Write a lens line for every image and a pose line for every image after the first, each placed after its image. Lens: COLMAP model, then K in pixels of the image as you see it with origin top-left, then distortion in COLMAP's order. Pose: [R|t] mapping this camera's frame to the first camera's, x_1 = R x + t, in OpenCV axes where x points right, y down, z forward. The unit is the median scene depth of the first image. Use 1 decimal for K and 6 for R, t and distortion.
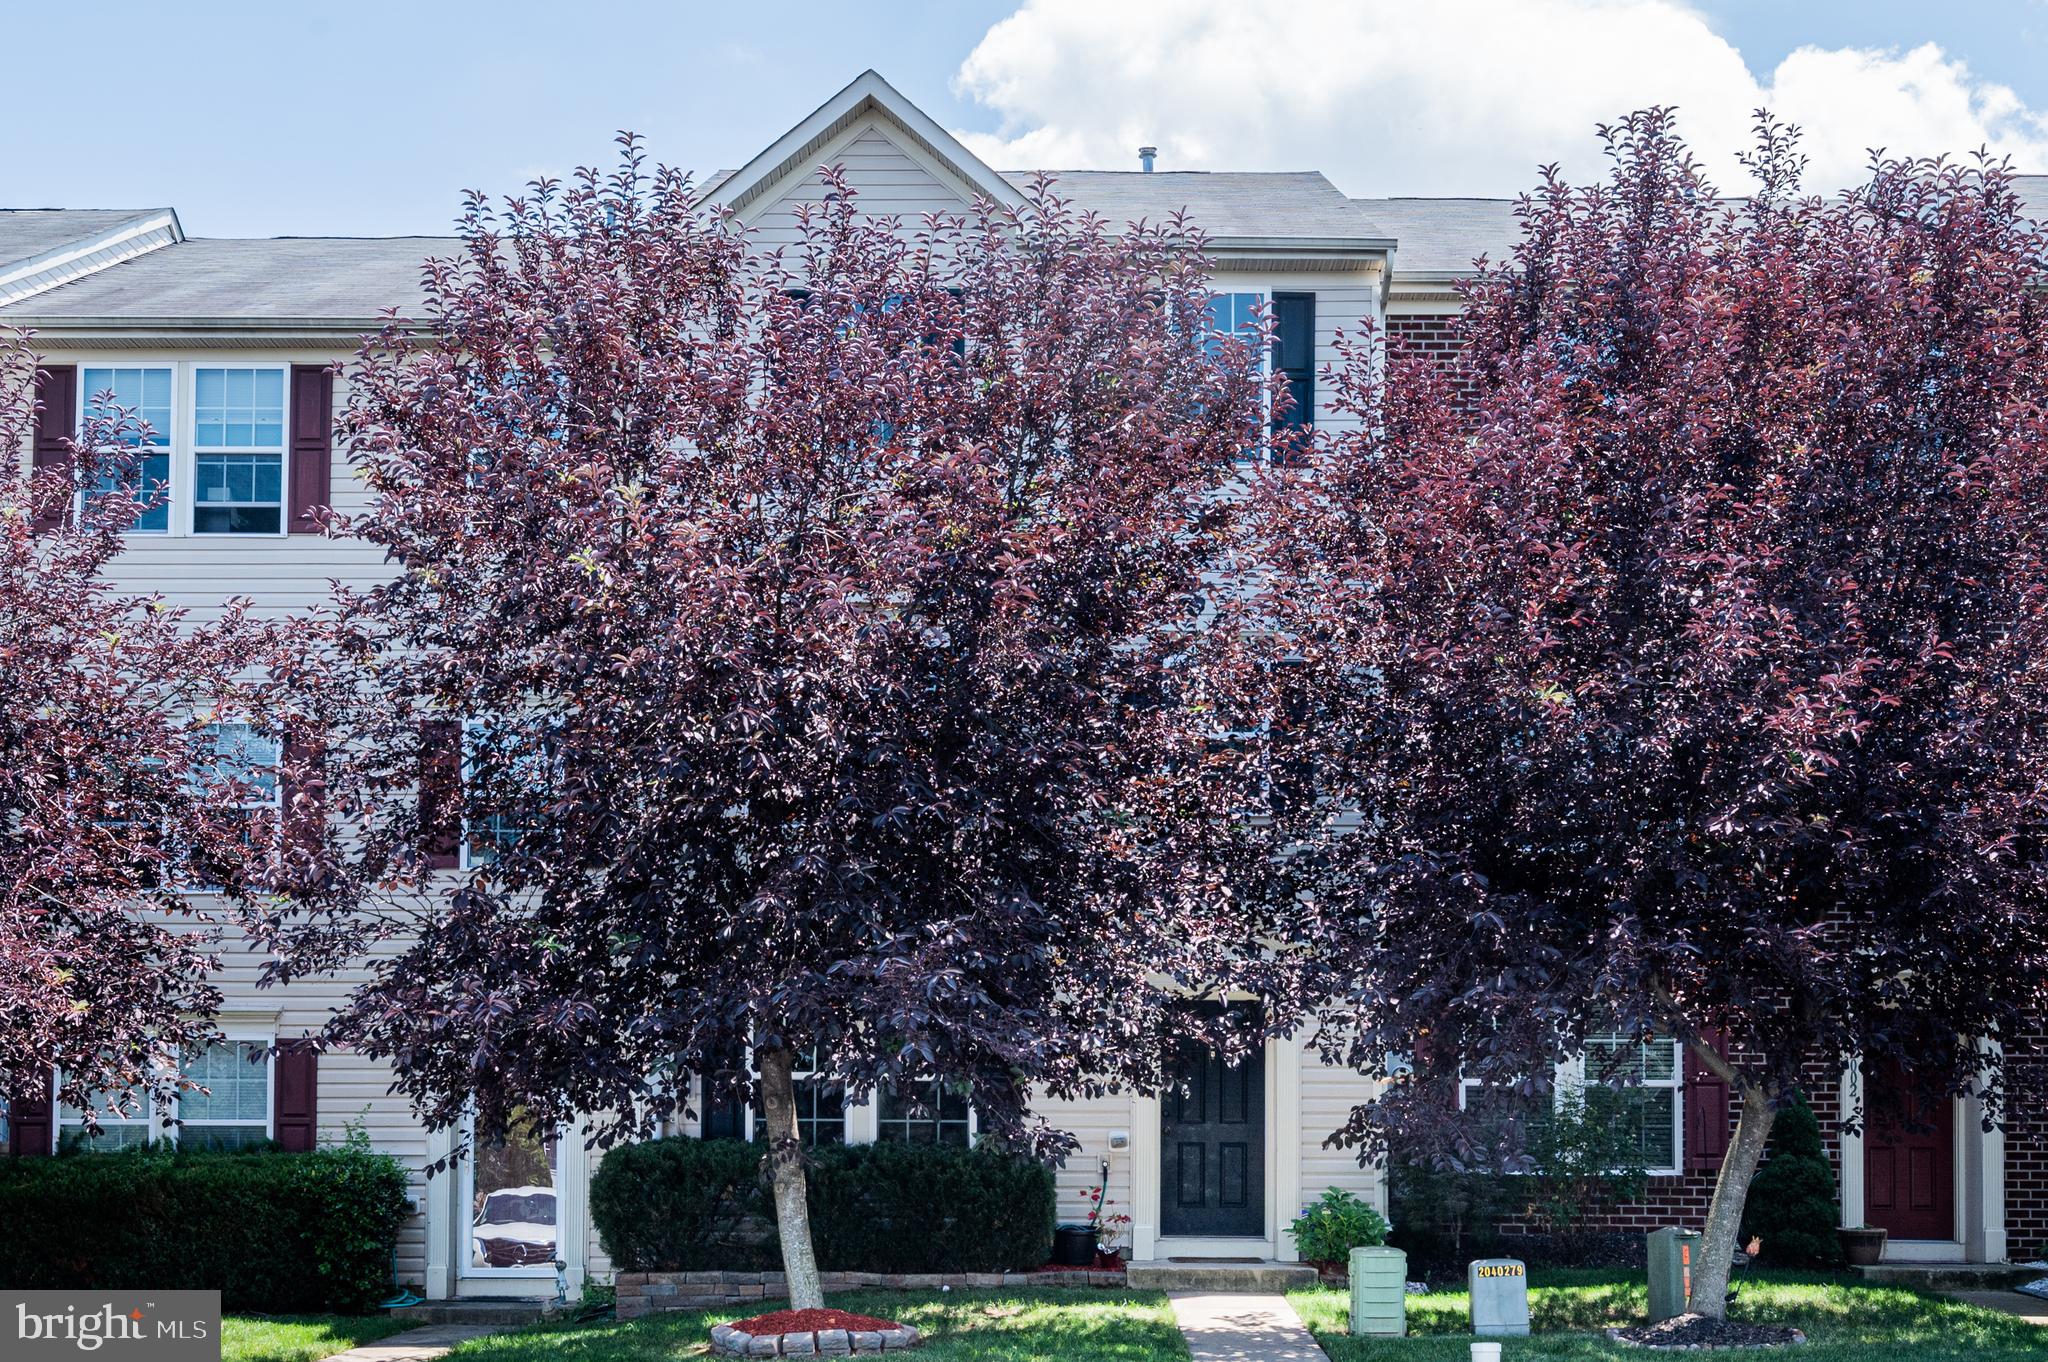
lens RADIAL K [[1455.1, 0, 1020.7], [0, 1455.1, 699.5], [0, 0, 1]] dist [0.006895, 0.001648]
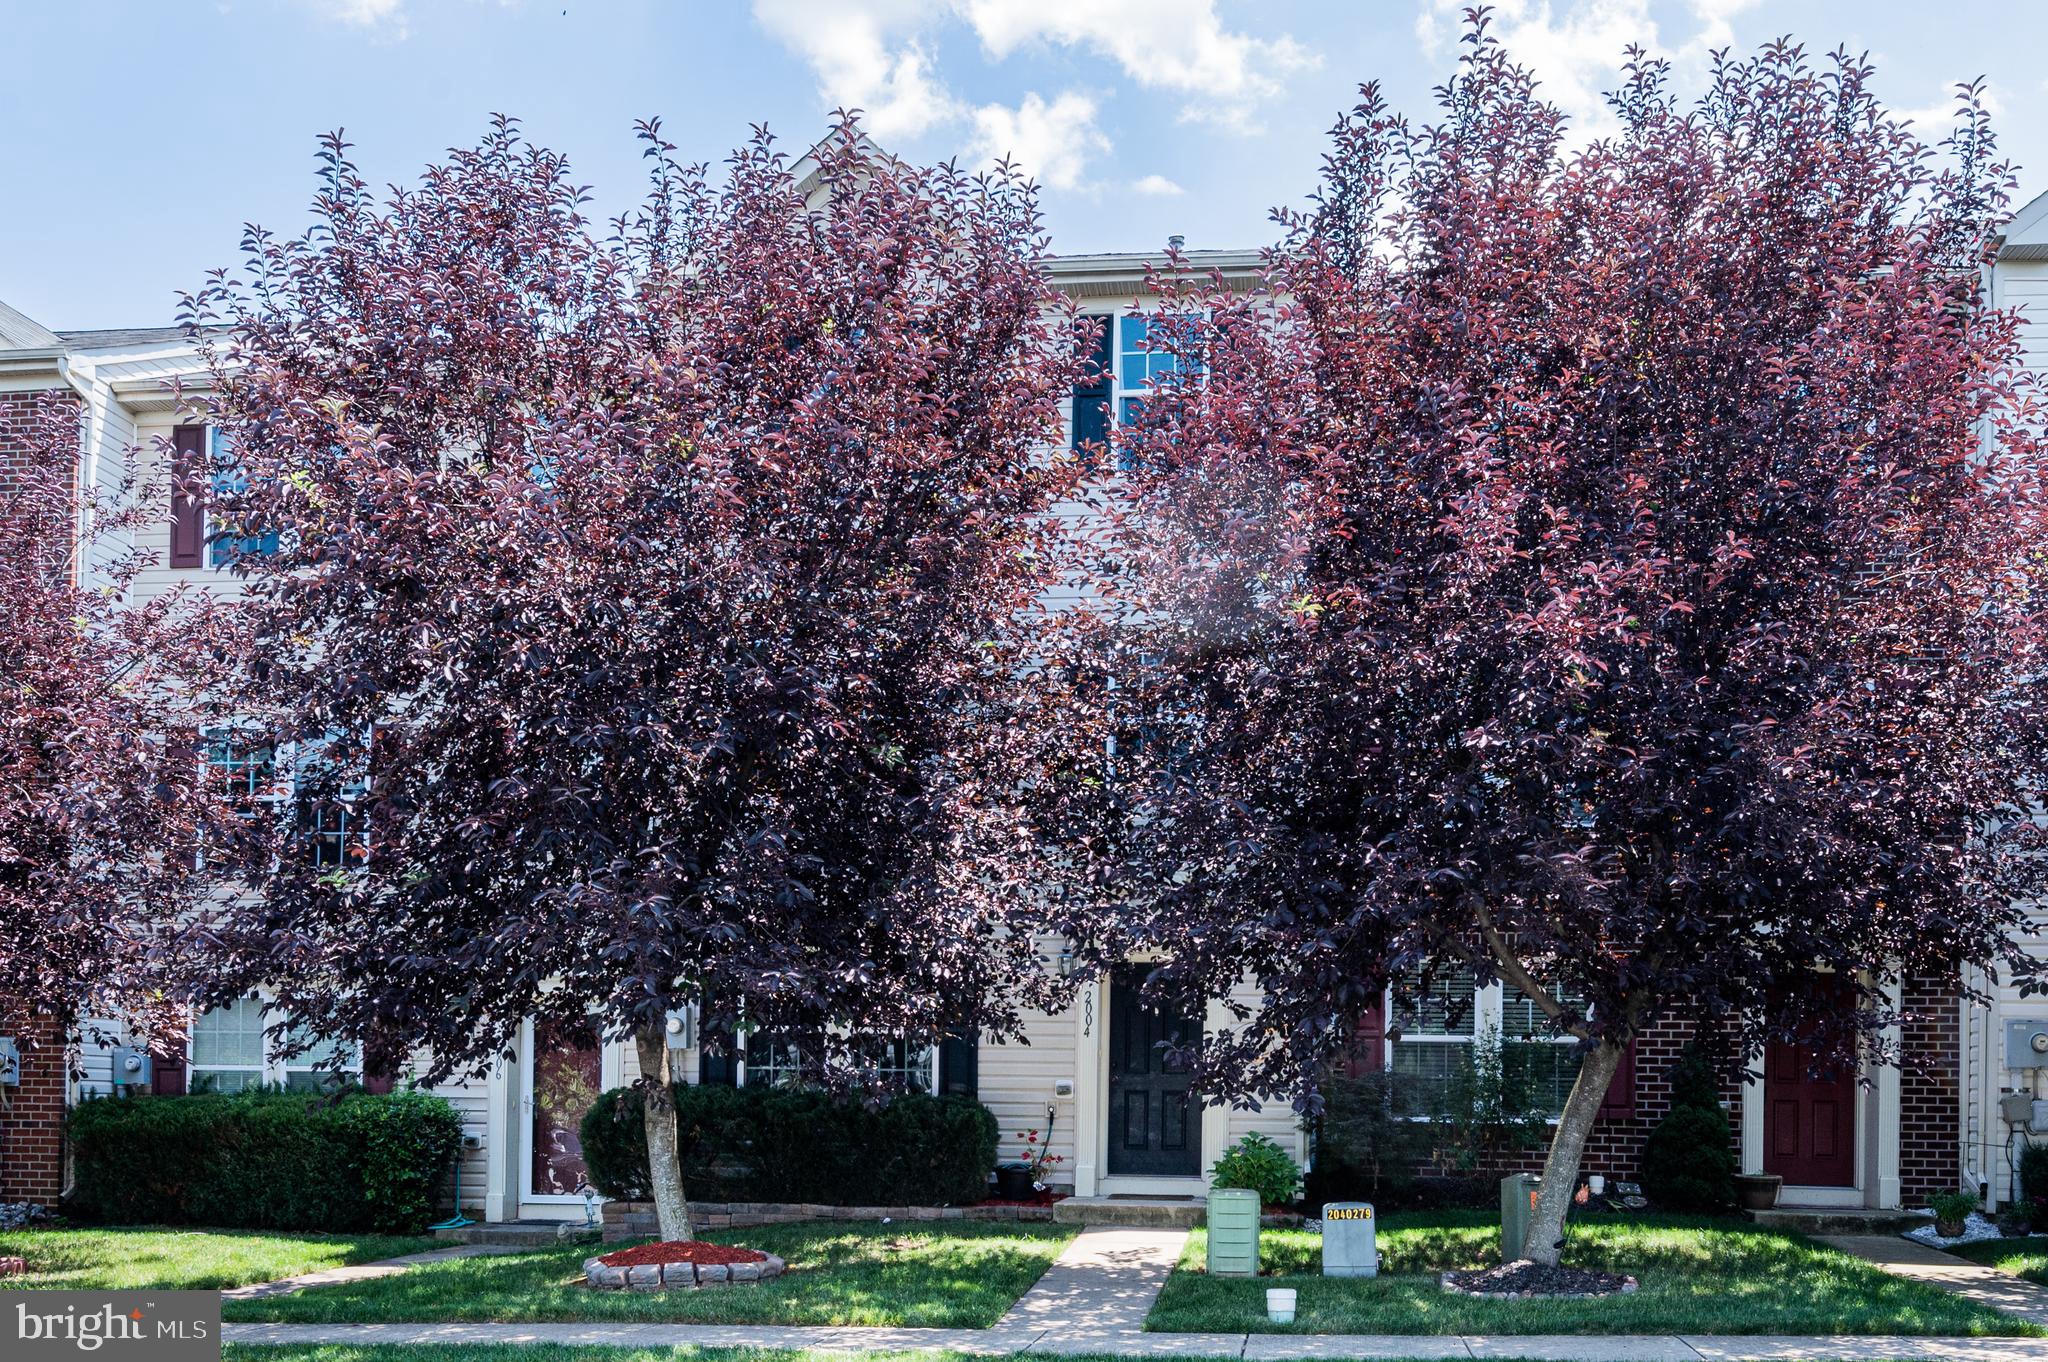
lens RADIAL K [[1170.7, 0, 1023.1], [0, 1170.7, 734.4], [0, 0, 1]] dist [0.007886, -0.001766]
pose [[0.997389, -0.014896, -0.070664, 0.117677], [0.014631, 0.999884, -0.004267, 0.039161], [0.070720, 0.003222, 0.997491, 0.114122]]
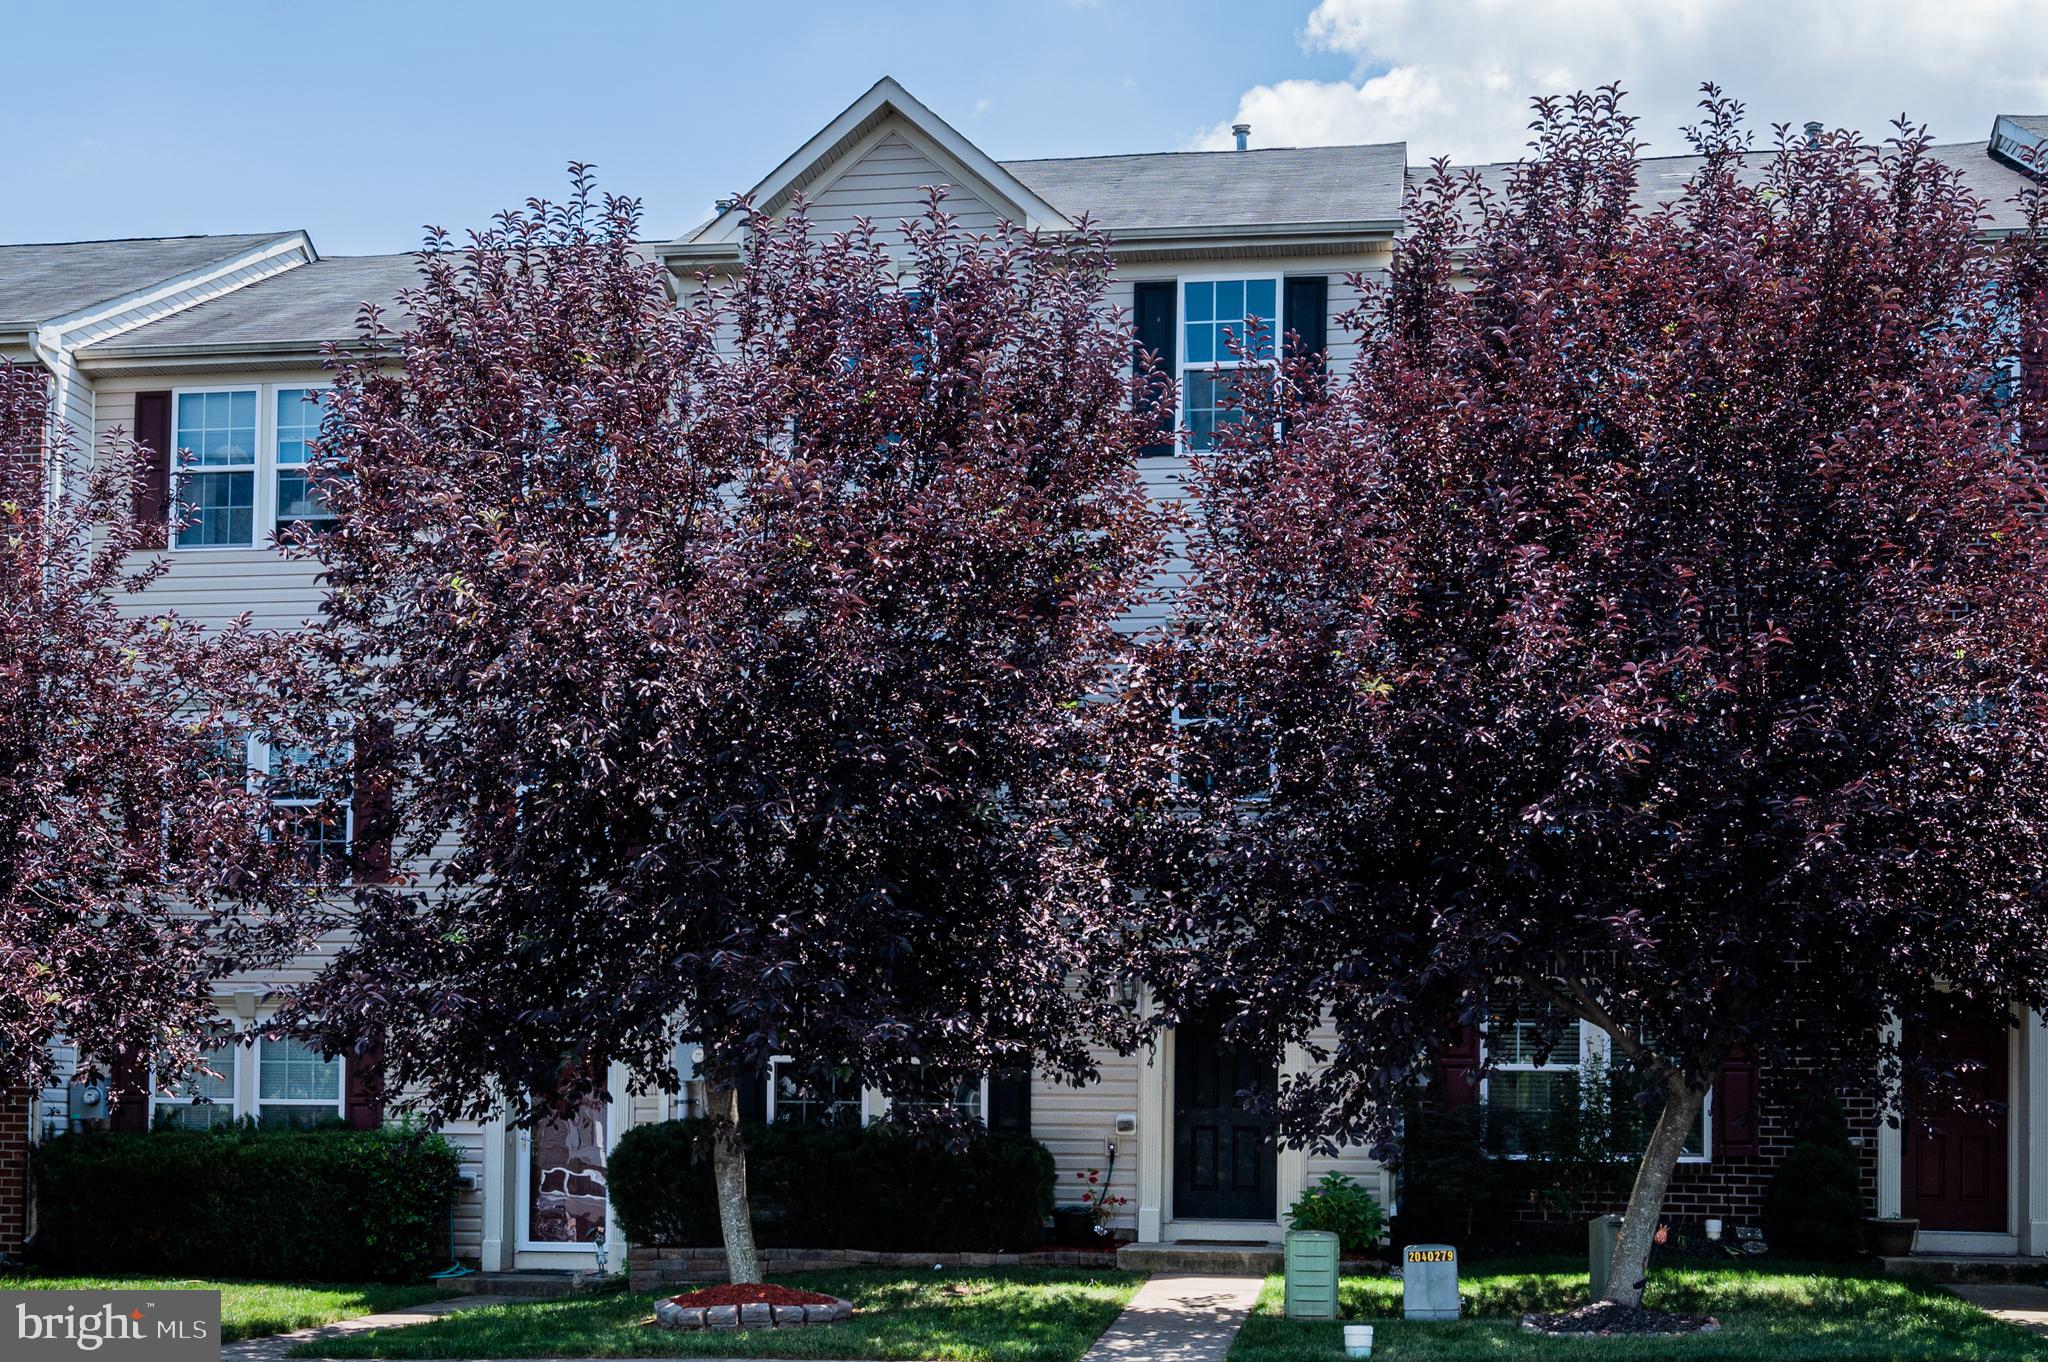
lens RADIAL K [[1455.1, 0, 1032.7], [0, 1455.1, 682.3], [0, 0, 1]] dist [0.006895, 0.001648]
pose [[0.996468, -0.018937, -0.081816, 0.104720], [0.018967, 0.999820, -0.000415, -0.006010], [0.081809, -0.001138, 0.996647, -0.017232]]
